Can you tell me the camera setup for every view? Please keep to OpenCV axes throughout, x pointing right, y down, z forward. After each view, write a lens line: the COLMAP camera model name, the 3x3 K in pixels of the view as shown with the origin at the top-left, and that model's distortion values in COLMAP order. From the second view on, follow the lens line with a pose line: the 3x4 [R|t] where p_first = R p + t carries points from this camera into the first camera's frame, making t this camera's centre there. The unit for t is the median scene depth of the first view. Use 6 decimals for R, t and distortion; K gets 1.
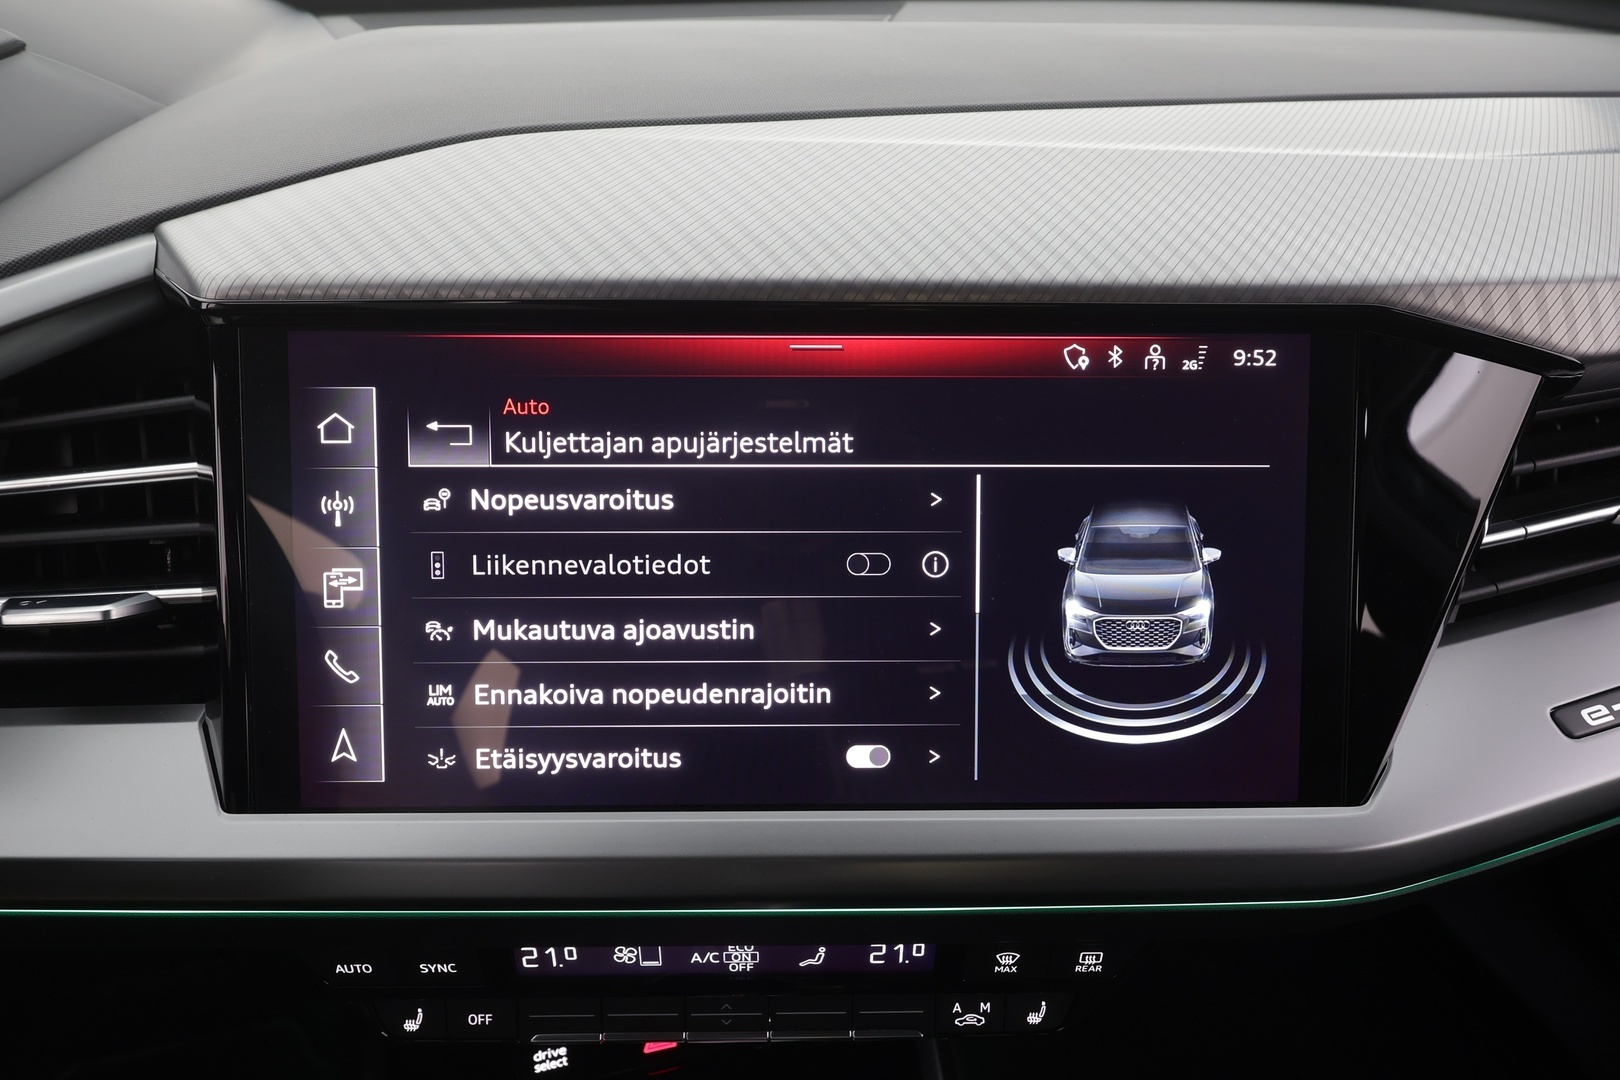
lens RADIAL K [[1069.1, 0, 814.8], [0, 1069.1, 544.8], [0, 0, 1]] dist [-0.015811, 0.004015]
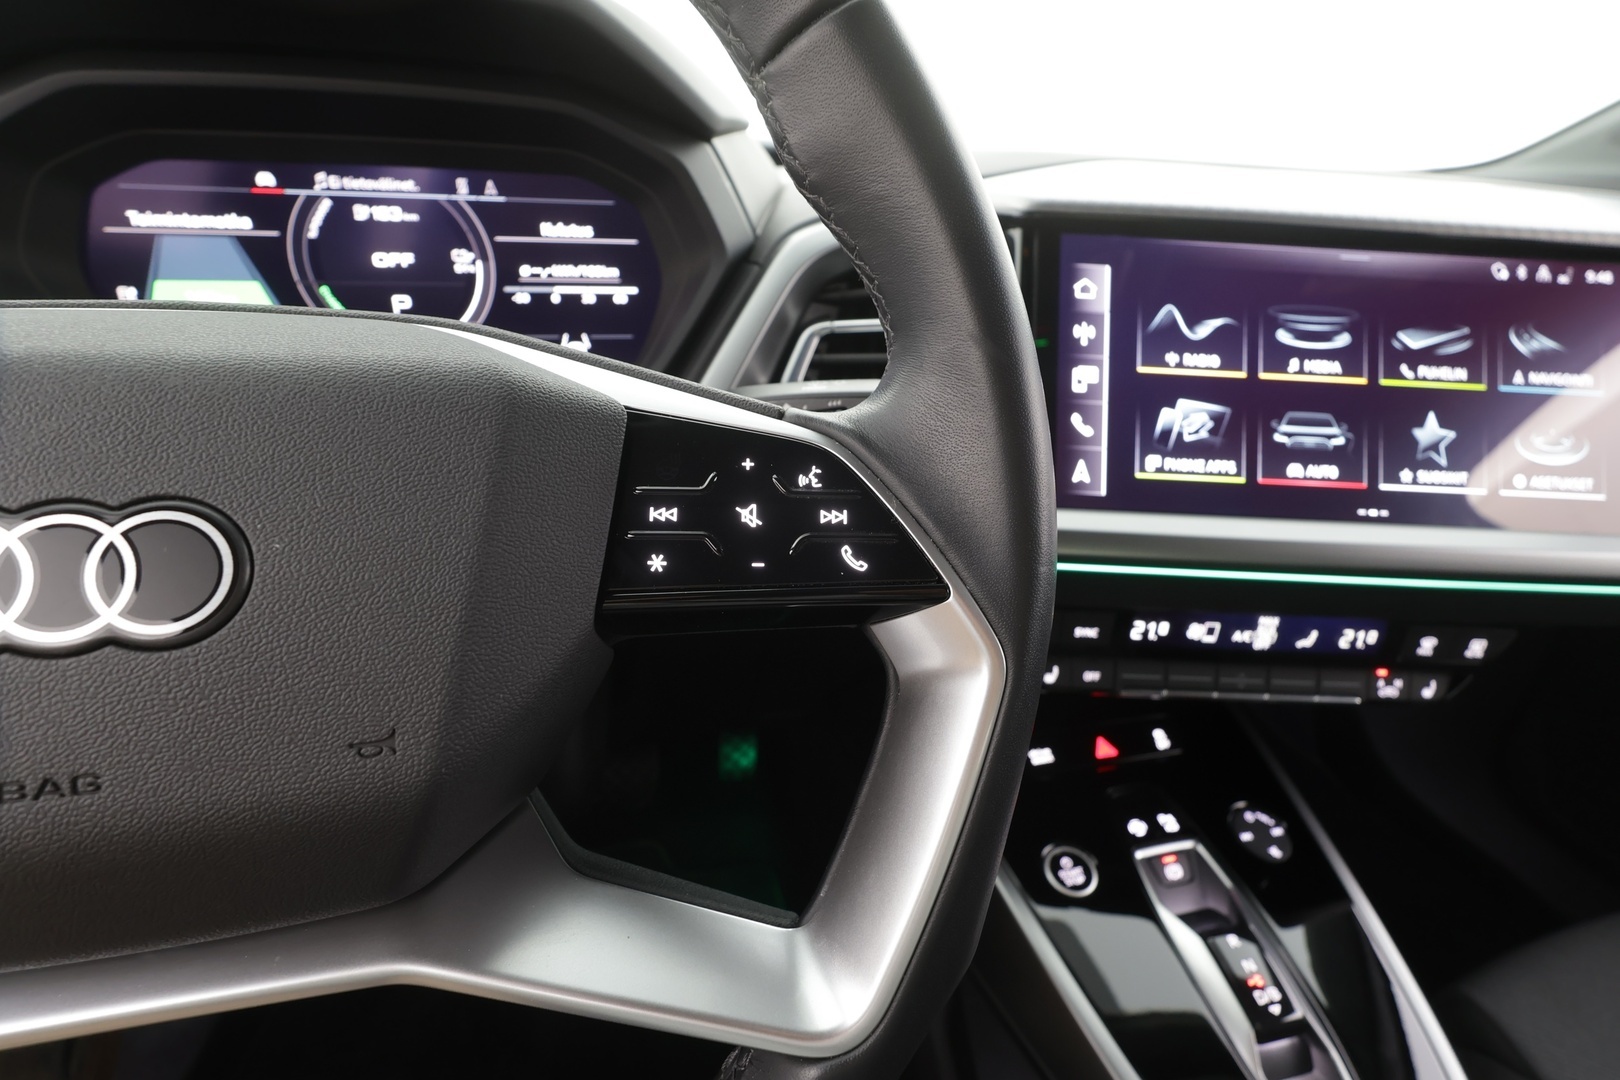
lens RADIAL K [[755.3, 0, 812.7], [0, 755.3, 536.6], [0, 0, 1]] dist [-0.019234, 0.006498]
pose [[0.999026, 0.044115, 0.000132, -0.765660], [-0.043834, 0.993011, -0.109583, 0.390775], [-0.004966, 0.109471, 0.993978, -0.152204]]
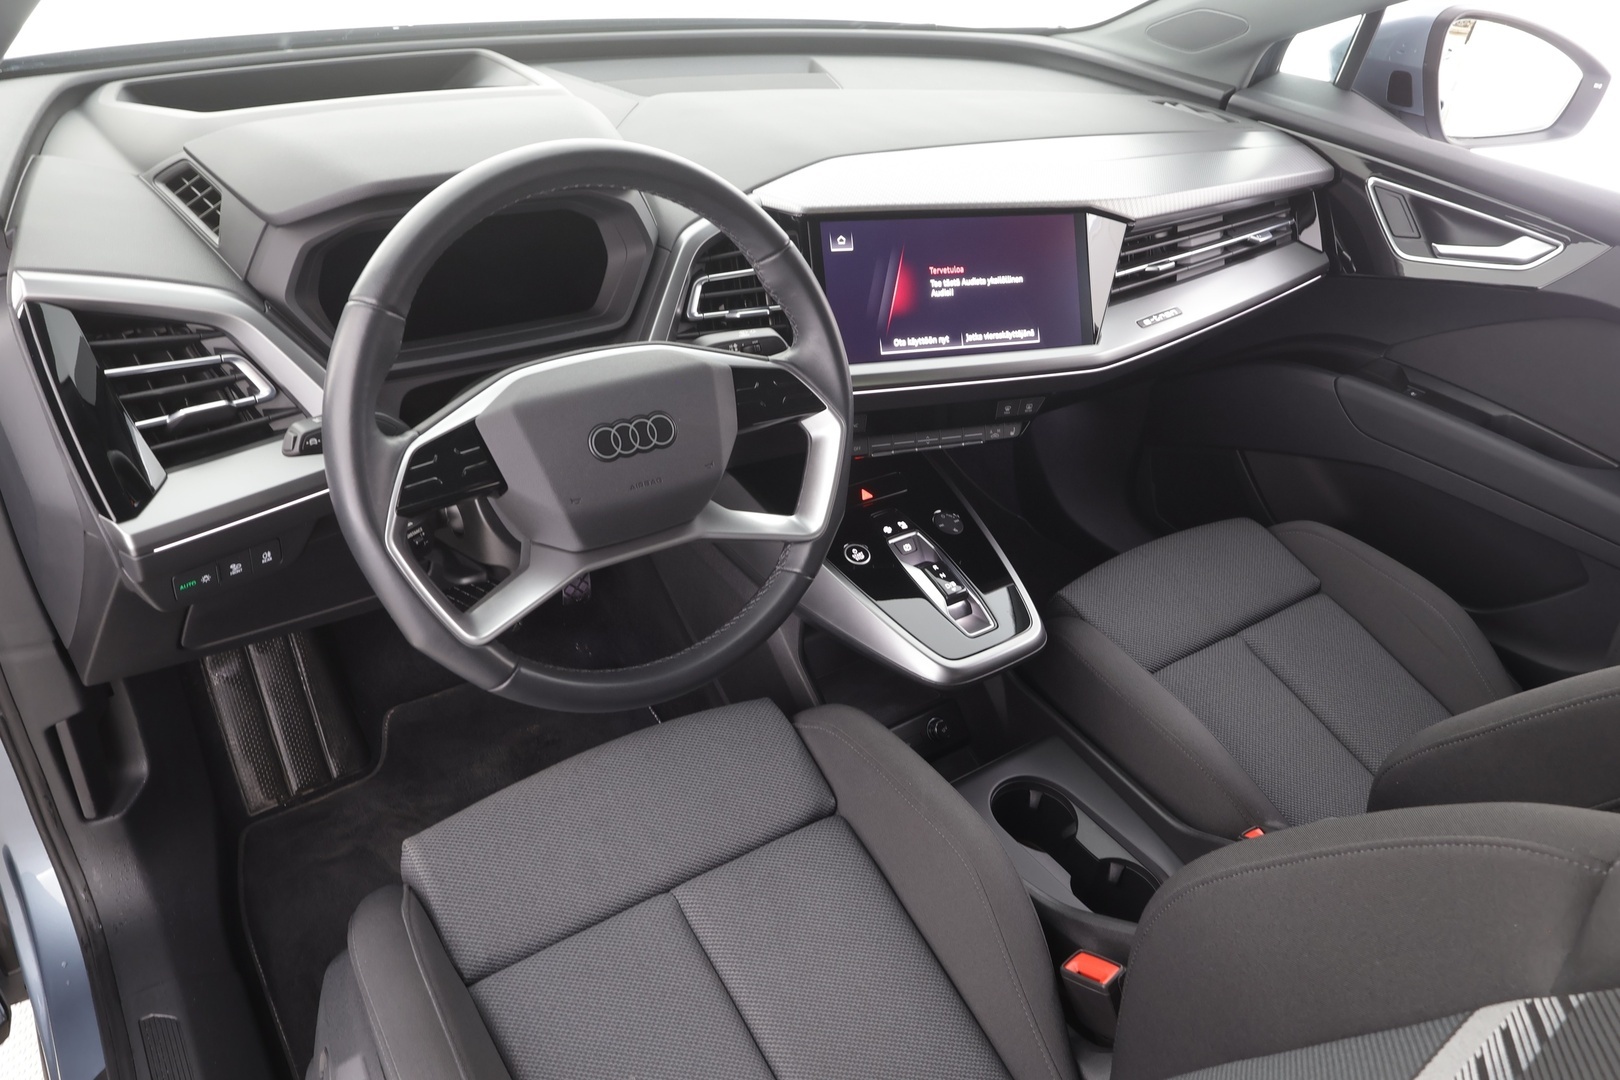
lens RADIAL K [[1140.8, 0, 808.1], [0, 1140.8, 549.3], [0, 0, 1]] dist [0.002942, -0.000707]
pose [[0.932128, -0.131219, 0.337518, -1.650296], [0.112734, 0.990874, 0.073892, 0.488573], [-0.344134, -0.030827, 0.938415, -2.127892]]
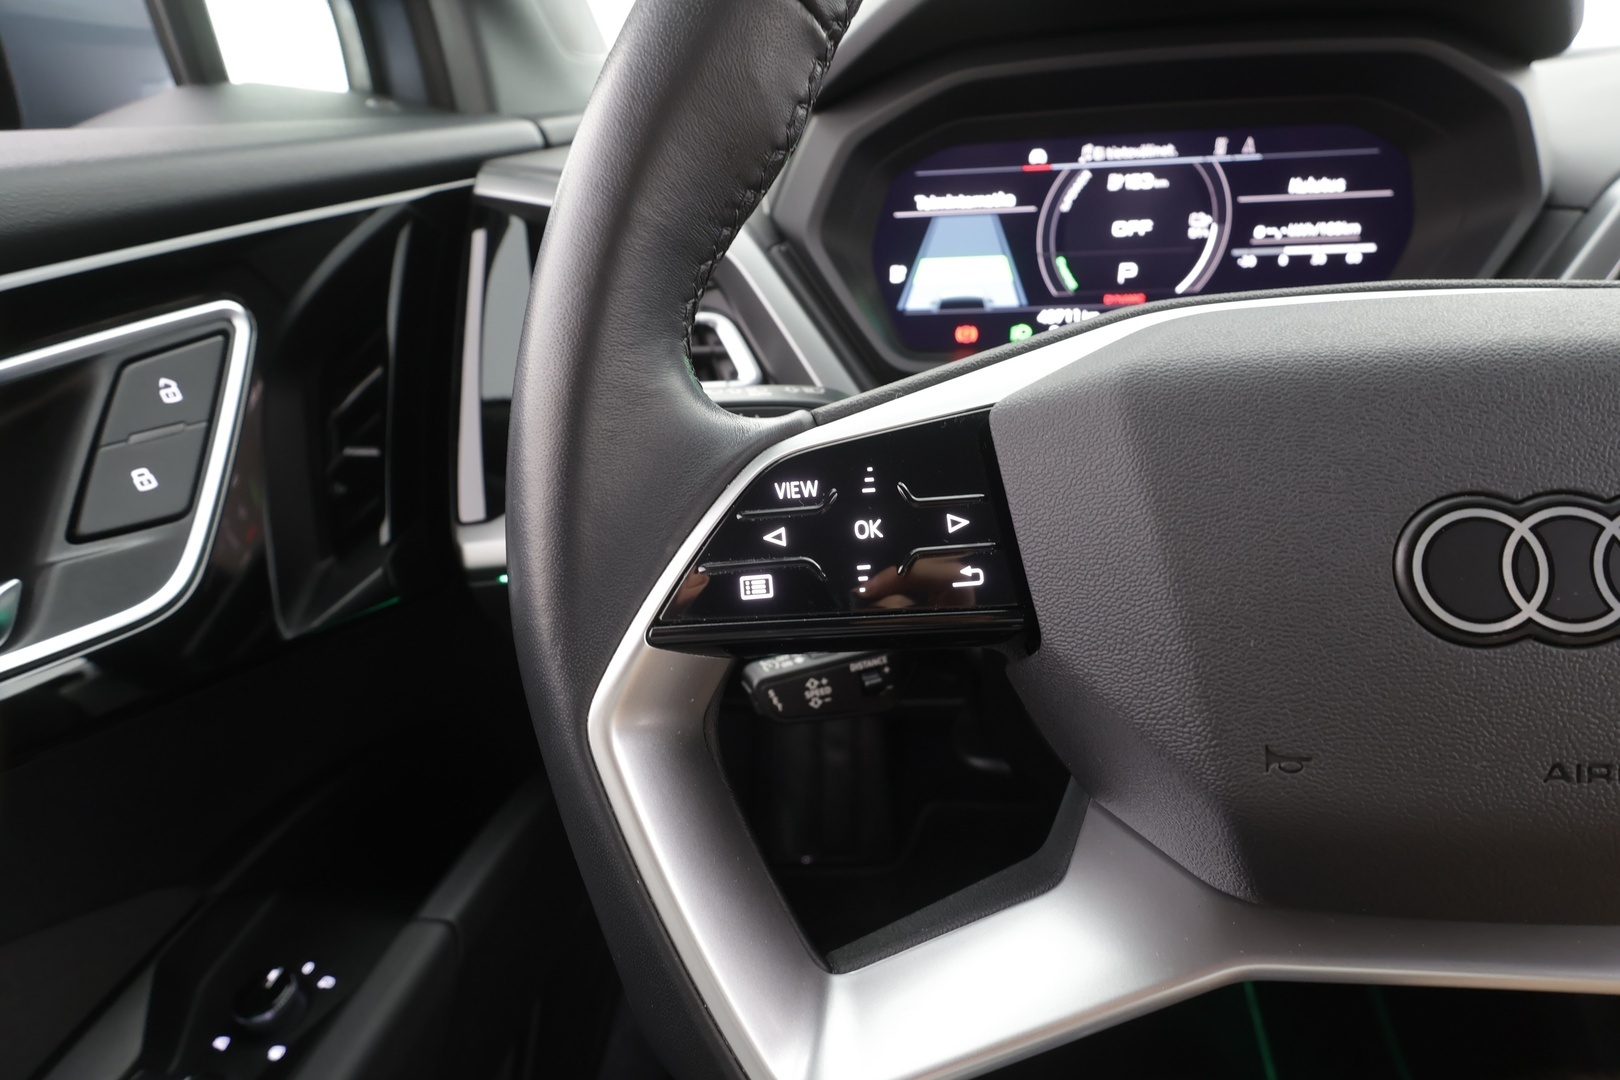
lens RADIAL K [[755.3, 0, 806.7], [0, 755.3, 536.5], [0, 0, 1]] dist [-0.019234, 0.006498]
pose [[0.938081, 0.112340, -0.327695, -1.416385], [-0.129136, 0.991177, -0.029879, 0.437911], [0.321447, 0.070346, 0.944311, -0.263411]]
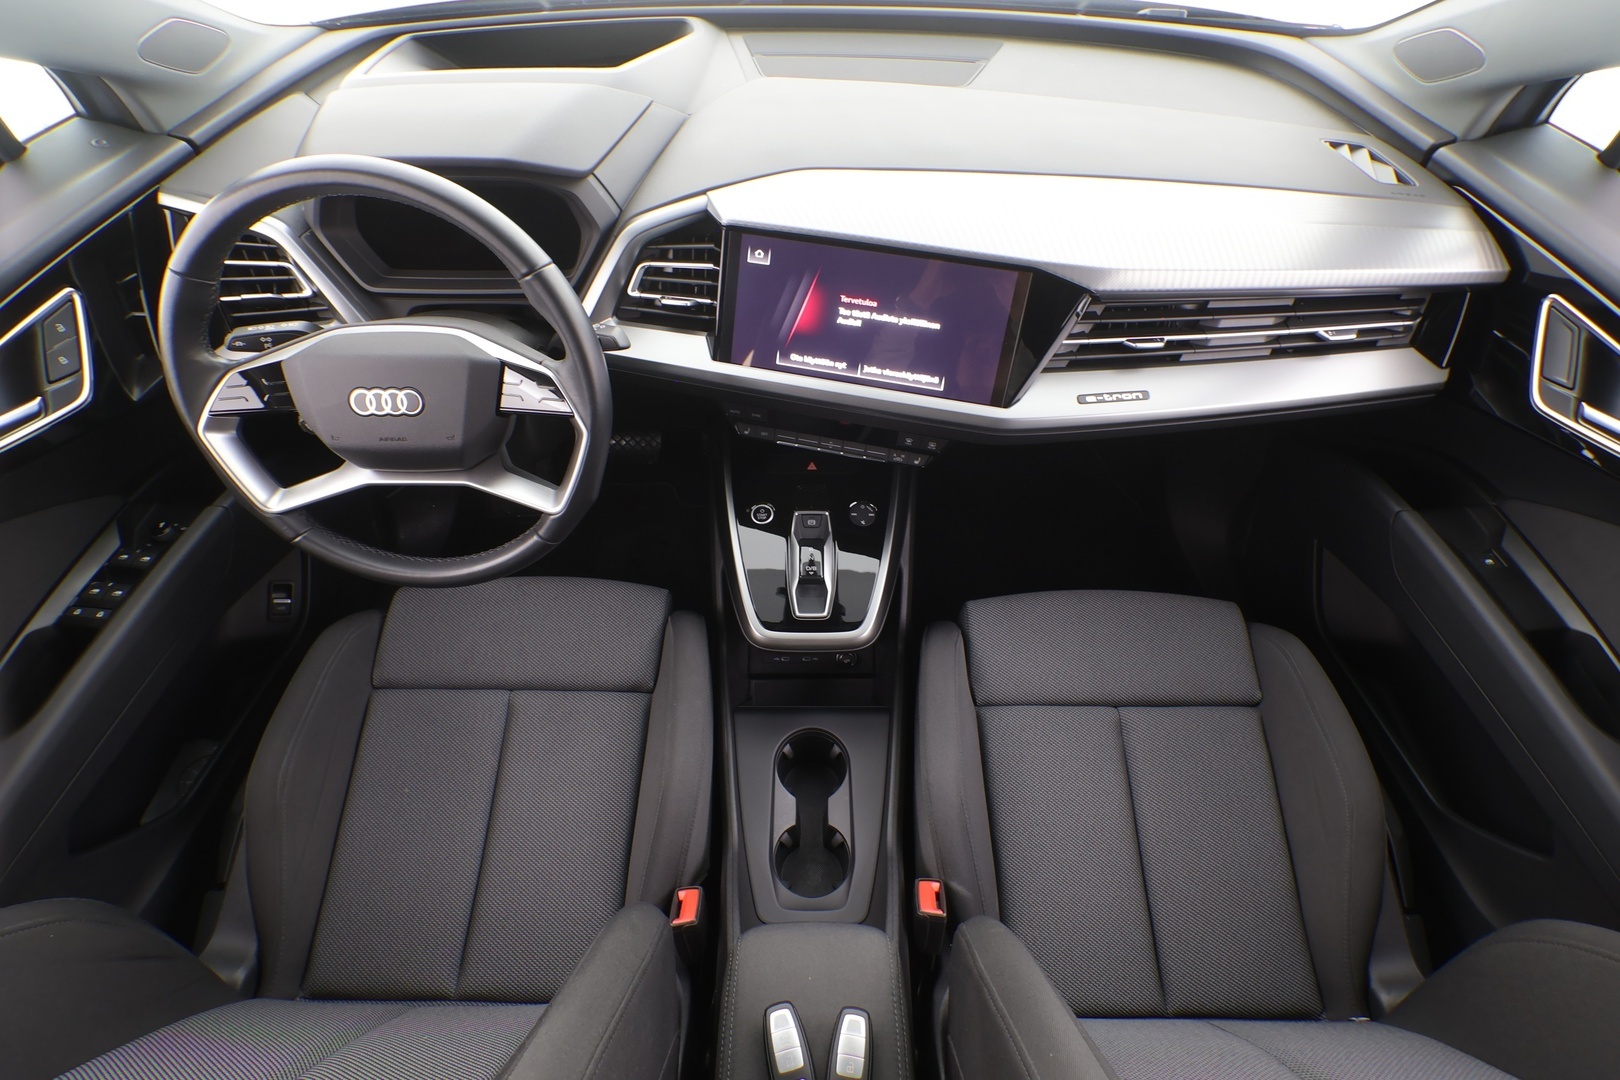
lens RADIAL K [[755.3, 0, 811.4], [0, 755.3, 545.8], [0, 0, 1]] dist [-0.019234, 0.006498]
pose [[0.966499, 0.198884, -0.162252, 0.343620], [-0.138062, 0.935727, 0.324583, -0.056312], [0.216378, -0.291308, 0.931837, -1.522166]]
